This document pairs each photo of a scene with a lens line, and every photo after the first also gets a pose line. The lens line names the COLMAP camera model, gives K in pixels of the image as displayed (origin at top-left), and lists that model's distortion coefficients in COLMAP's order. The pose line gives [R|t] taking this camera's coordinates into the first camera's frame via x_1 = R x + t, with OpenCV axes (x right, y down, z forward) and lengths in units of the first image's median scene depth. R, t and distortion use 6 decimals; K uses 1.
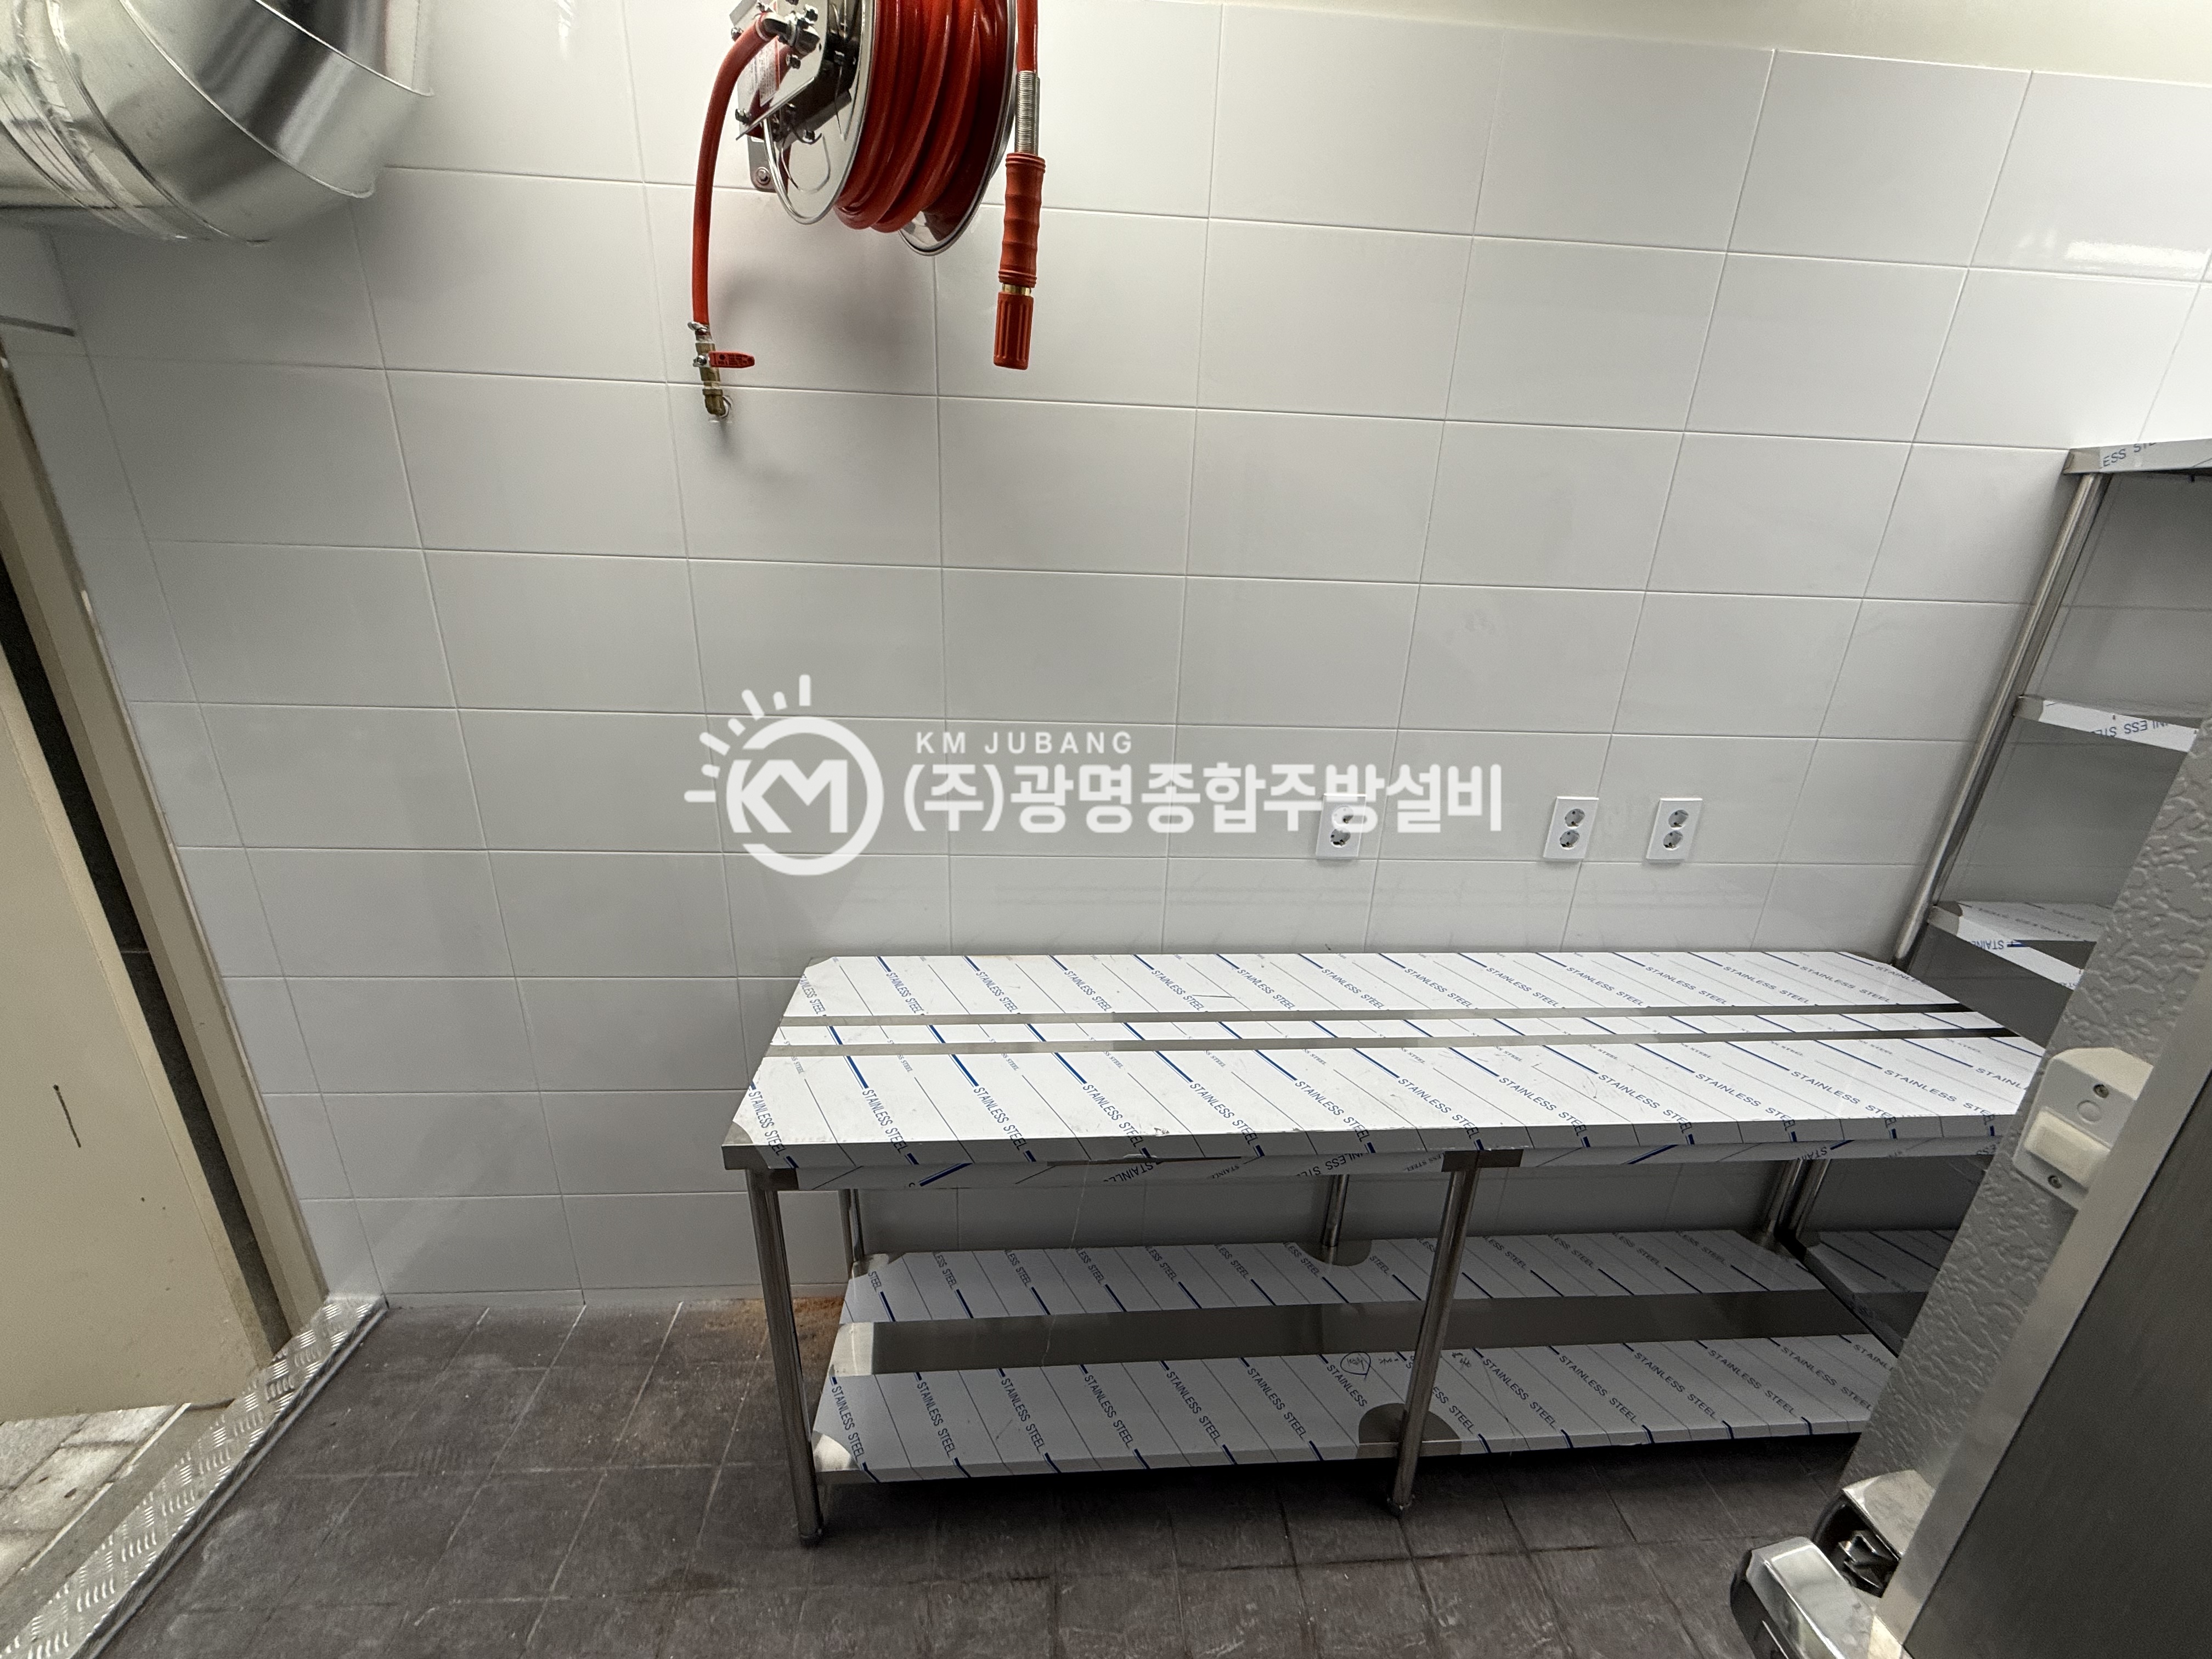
lens RADIAL K [[878.2, 0, 1101.9], [0, 878.2, 830.9], [0, 0, 1]] dist [-0.001019, 0.001830]
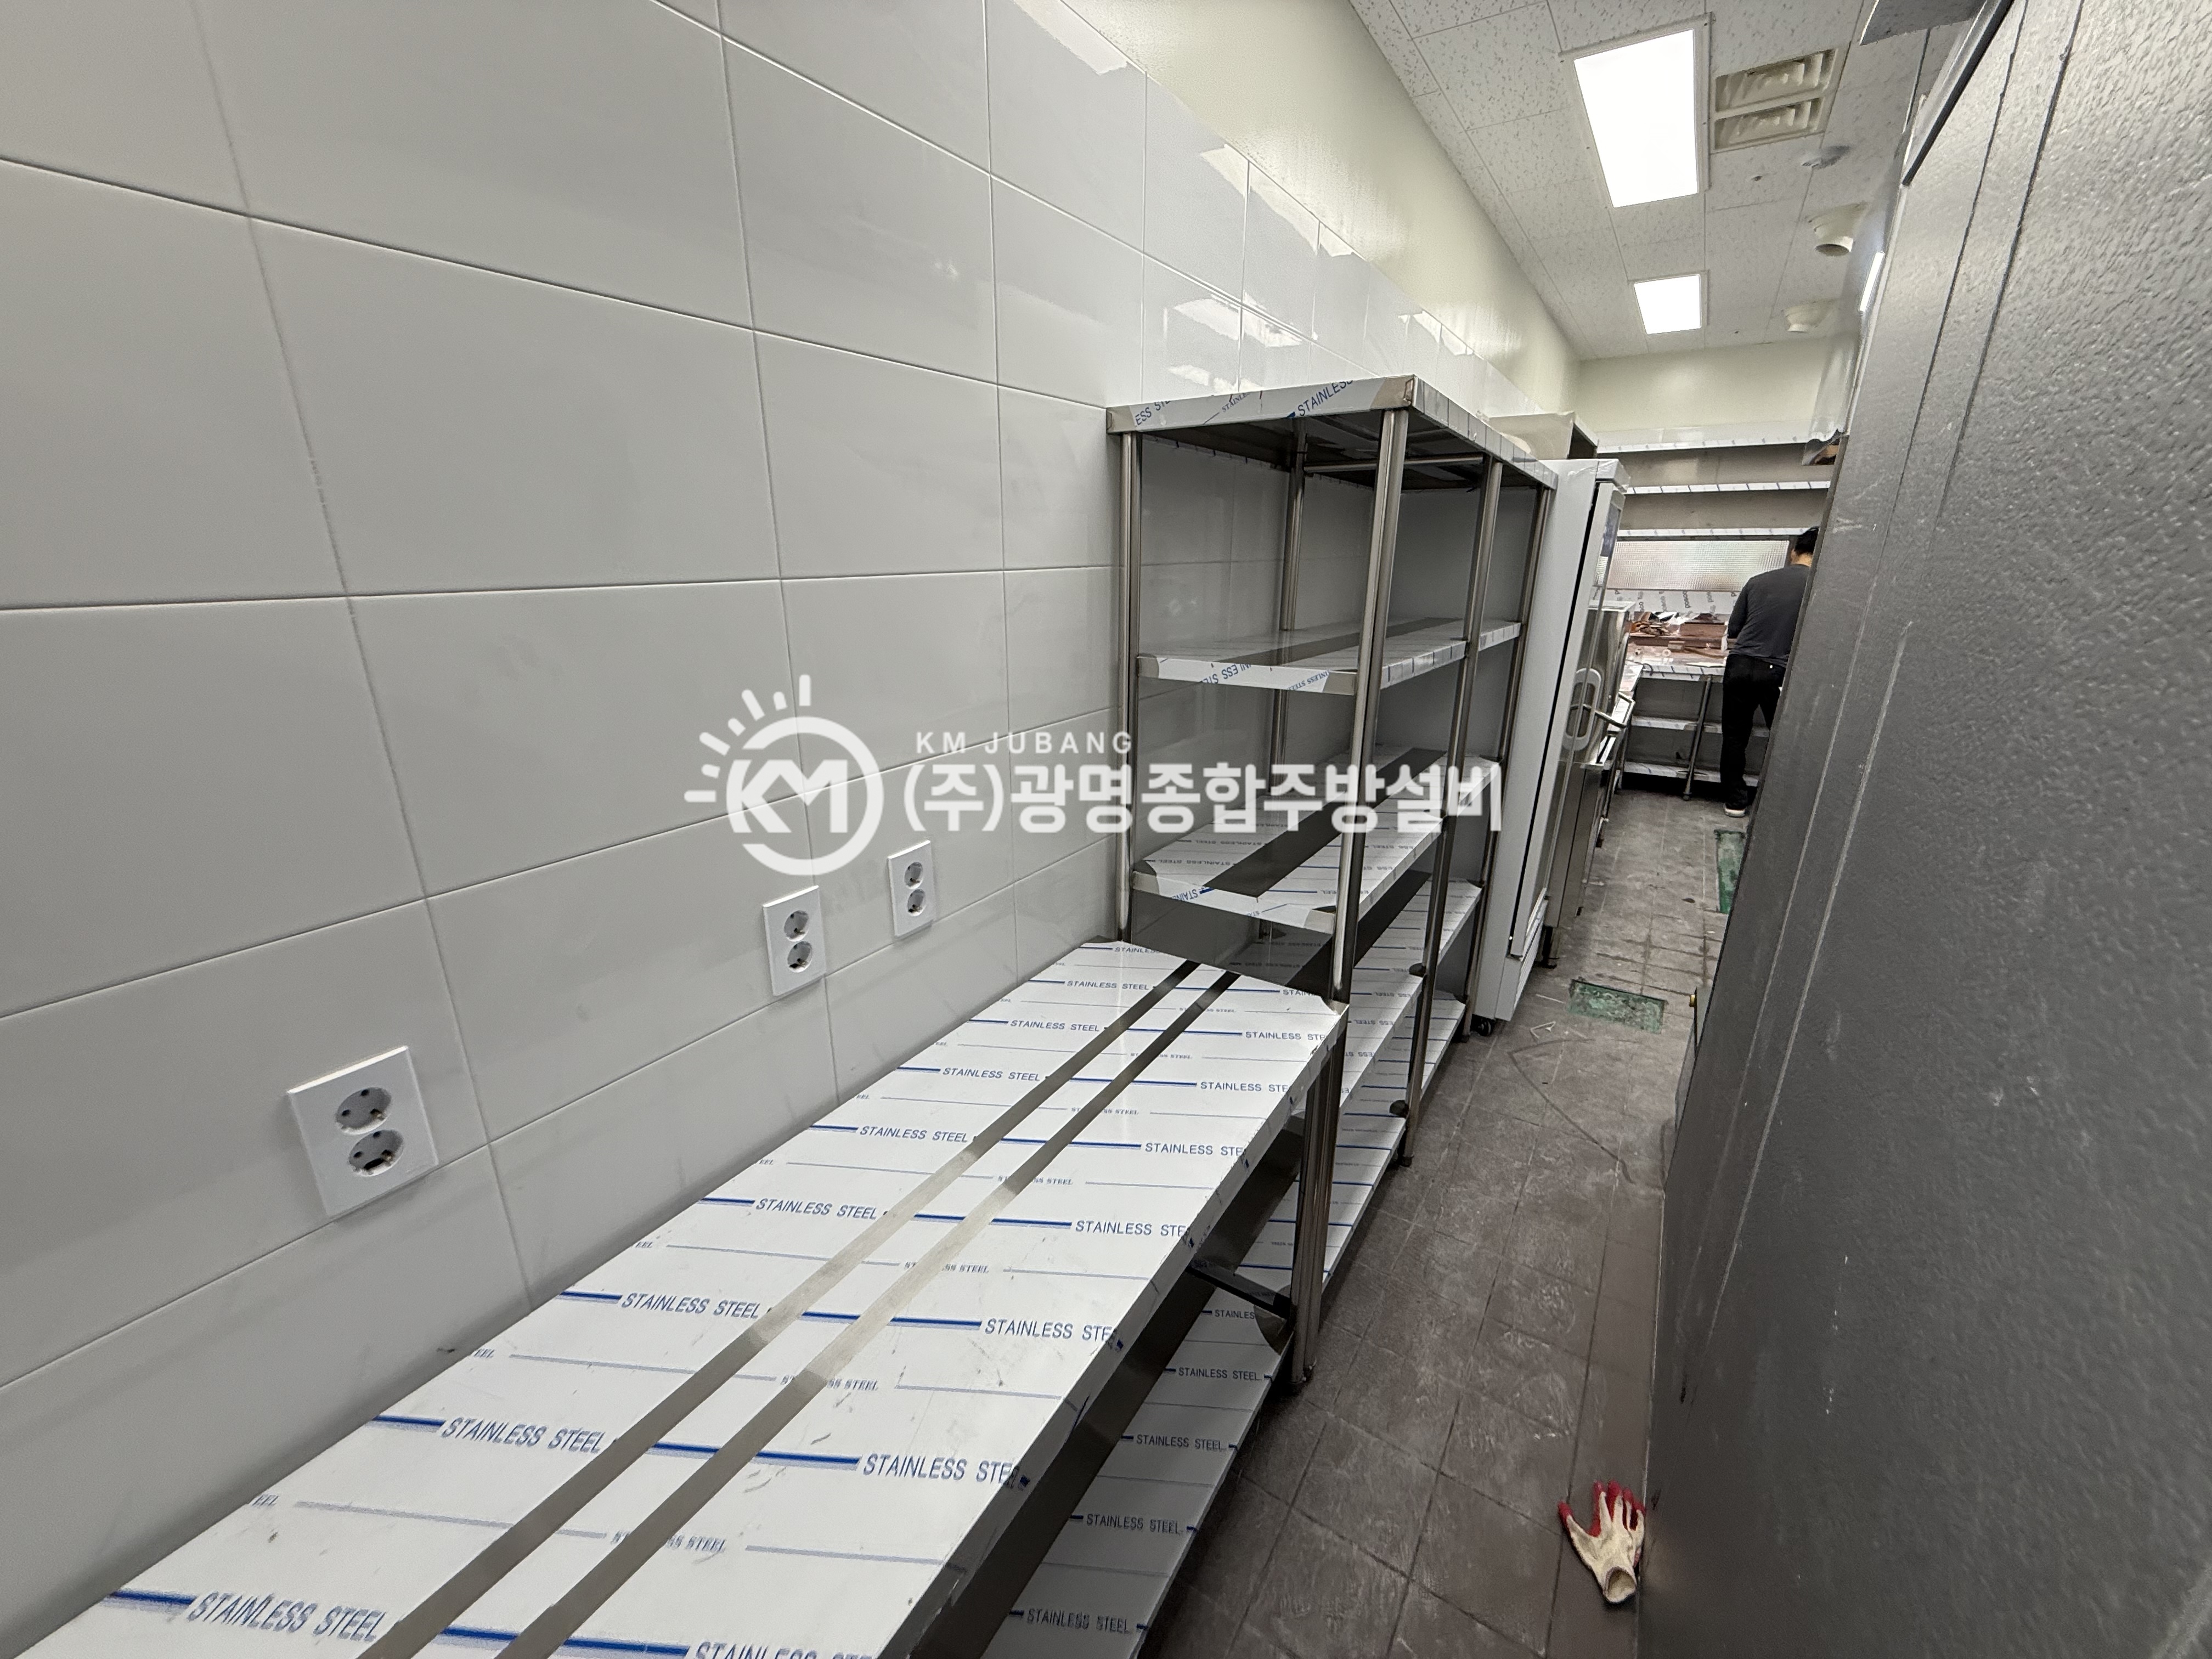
lens RADIAL K [[878.2, 0, 1101.9], [0, 878.2, 830.9], [0, 0, 1]] dist [-0.001019, 0.001830]
pose [[0.596763, -0.284875, 0.750147, 0.201124], [0.291559, 0.947944, 0.128047, -0.100495], [-0.747574, 0.142298, 0.648755, 0.392238]]
